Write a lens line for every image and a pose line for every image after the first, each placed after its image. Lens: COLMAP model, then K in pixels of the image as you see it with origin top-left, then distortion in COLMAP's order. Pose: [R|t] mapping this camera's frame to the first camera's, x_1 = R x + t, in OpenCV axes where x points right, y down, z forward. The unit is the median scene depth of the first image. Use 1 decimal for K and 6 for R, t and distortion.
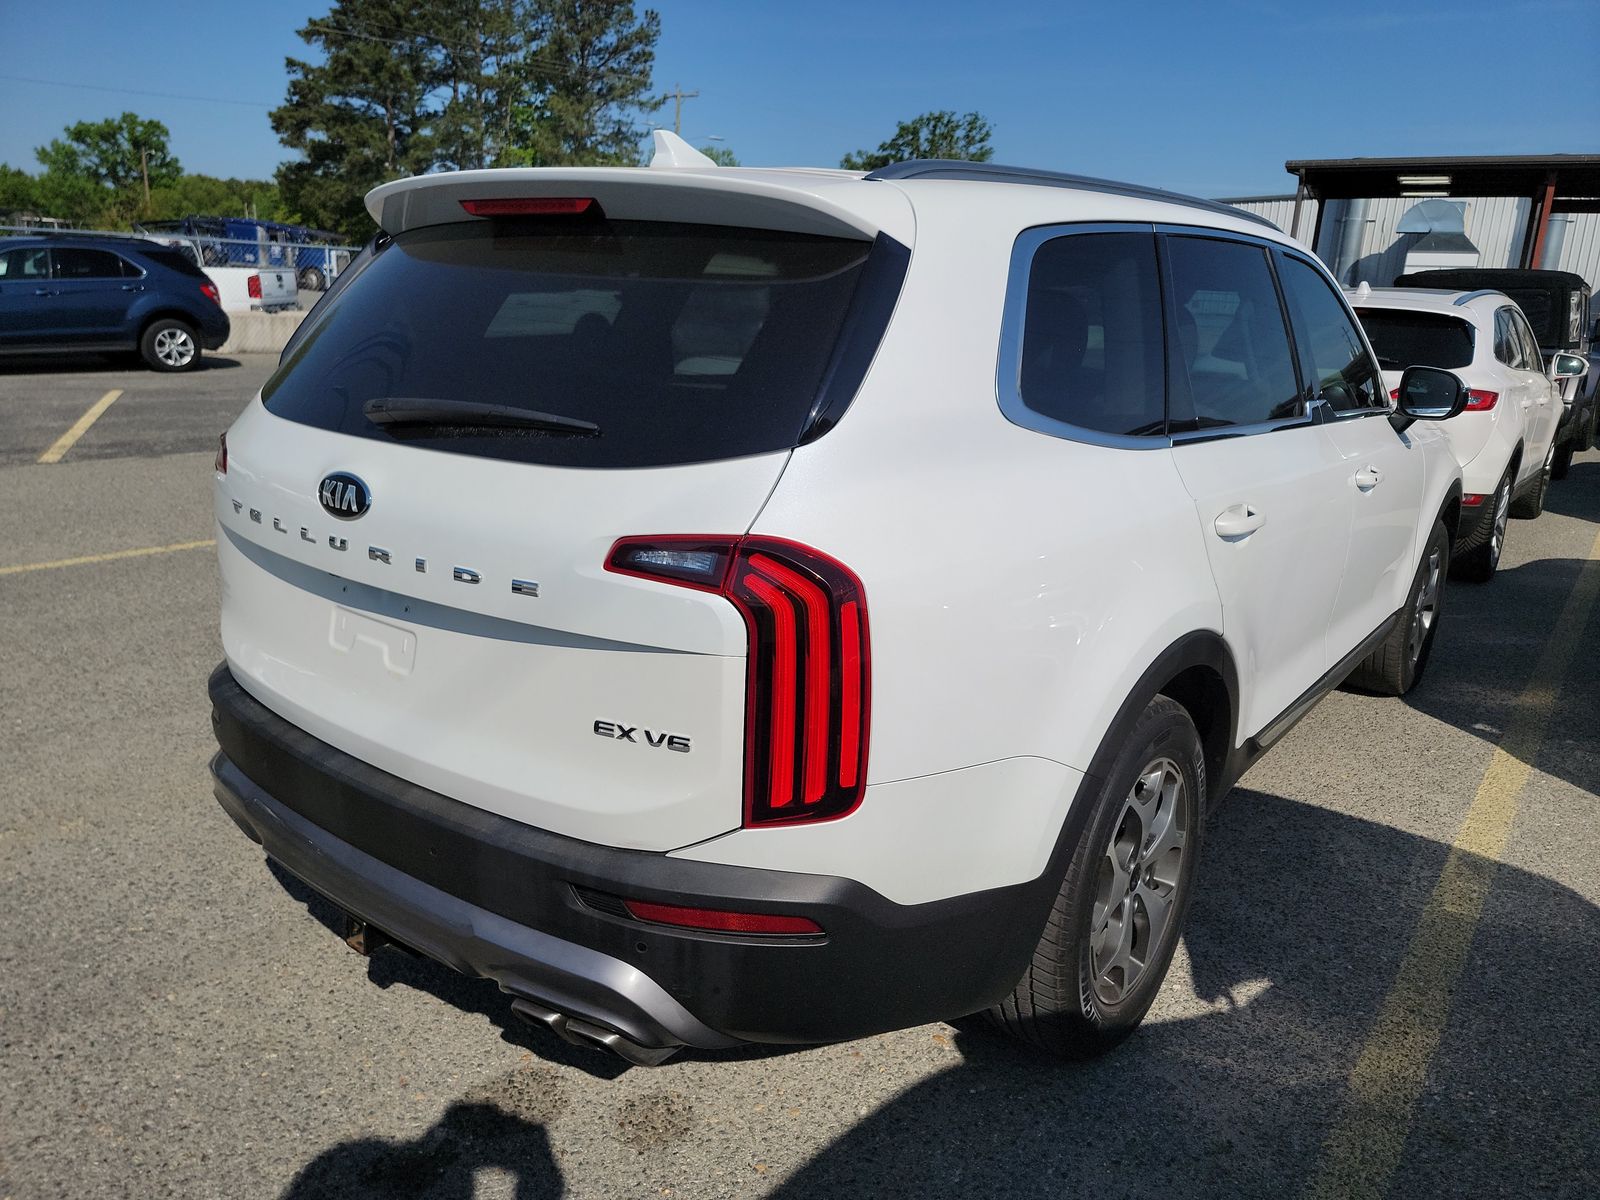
lens RADIAL K [[1093.1, 0, 803.1], [0, 1093.1, 588.2], [0, 0, 1]] dist [0.067393, -0.045539]
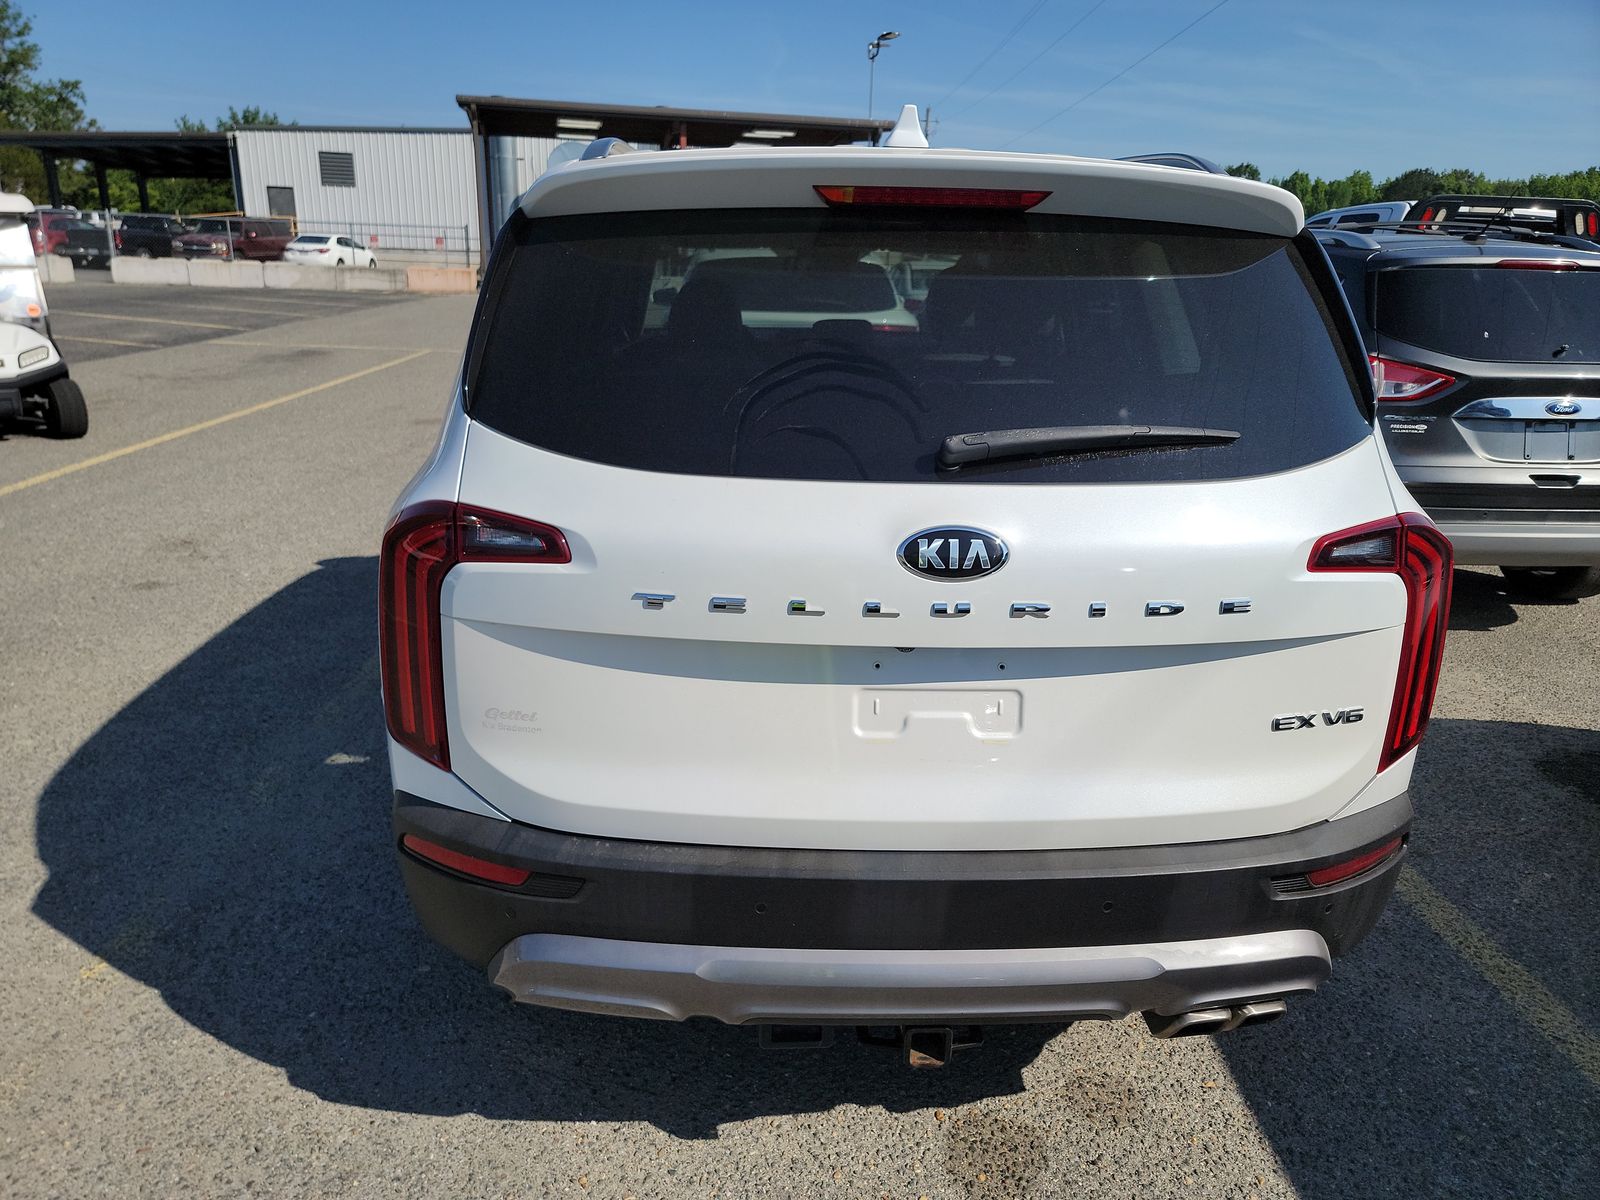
lens RADIAL K [[1106.7, 0, 794.5], [0, 1106.7, 610.4], [0, 0, 1]] dist [0.062715, -0.052480]
pose [[0.771924, -0.211378, 0.599544, -1.030750], [0.169384, 0.977397, 0.126511, -0.169746], [-0.612734, 0.003897, 0.790280, 0.402473]]
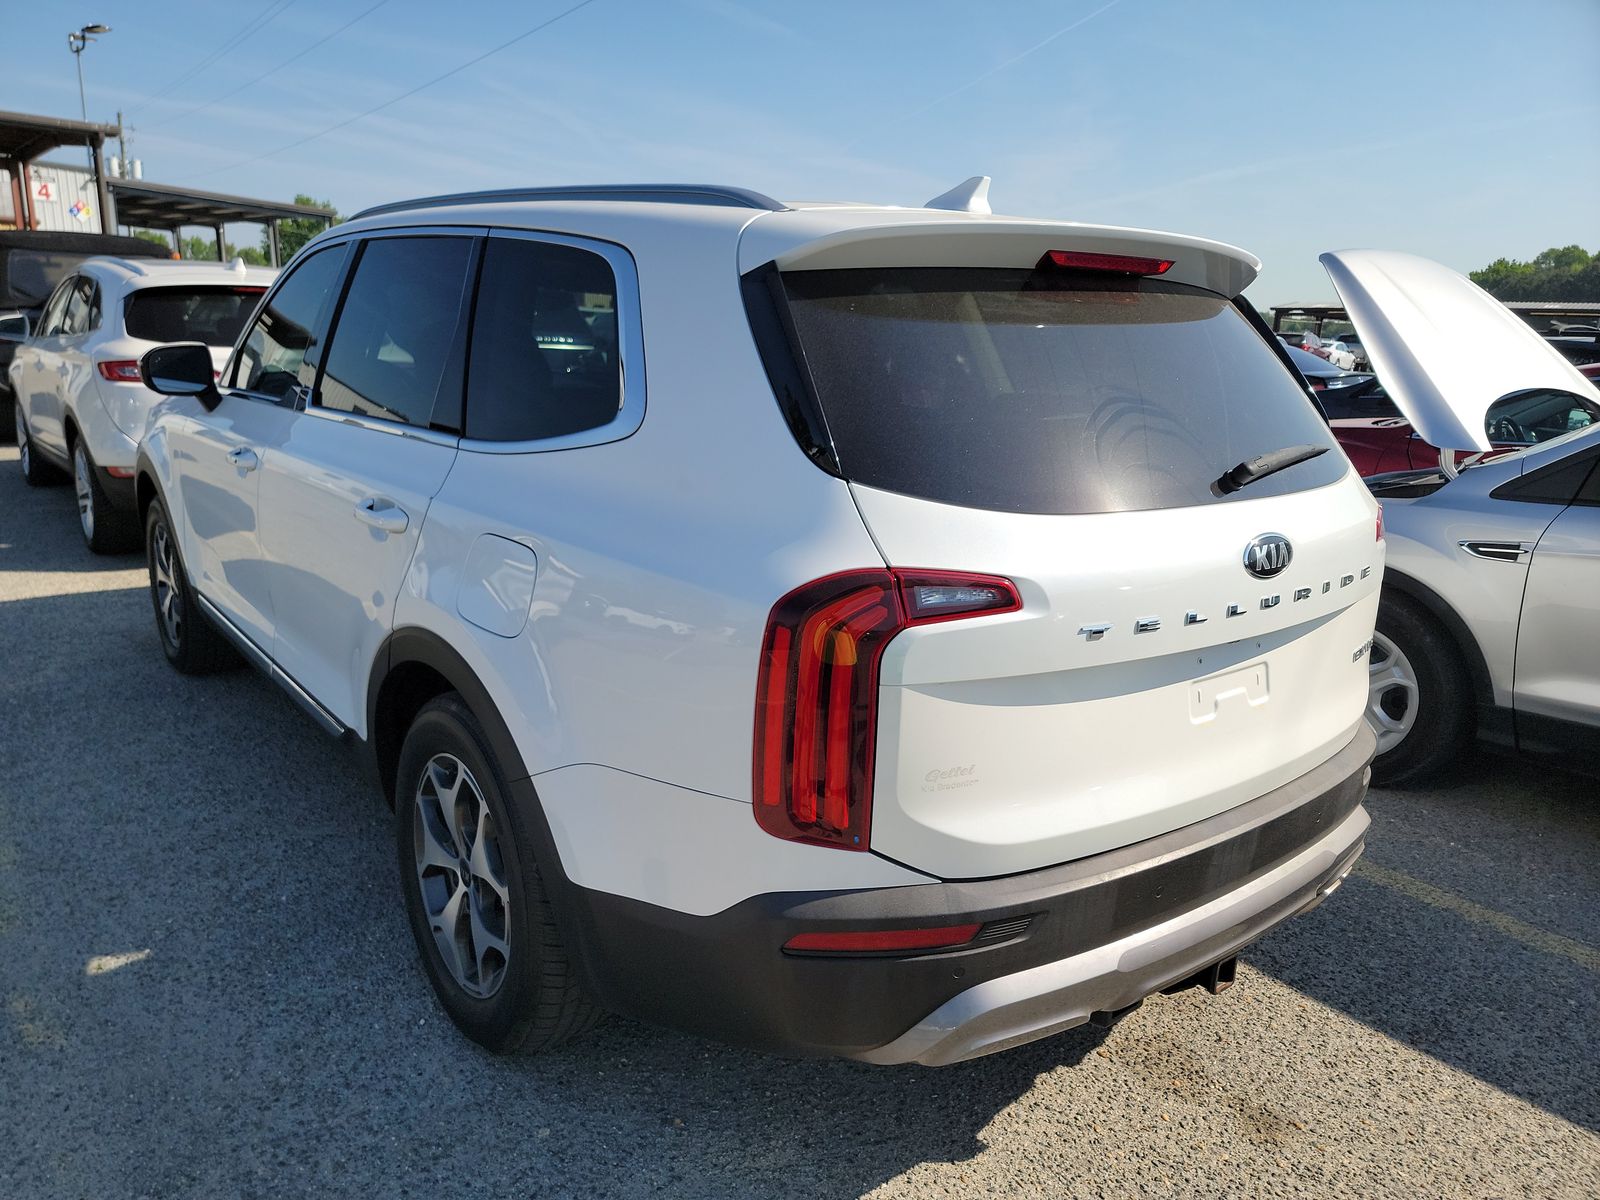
lens RADIAL K [[1106.7, 0, 794.5], [0, 1106.7, 610.4], [0, 0, 1]] dist [0.062715, -0.052480]
pose [[0.276260, -0.280164, 0.919341, -1.522126], [0.225485, 0.948763, 0.221372, -0.369048], [-0.934257, 0.146142, 0.325278, 1.084153]]
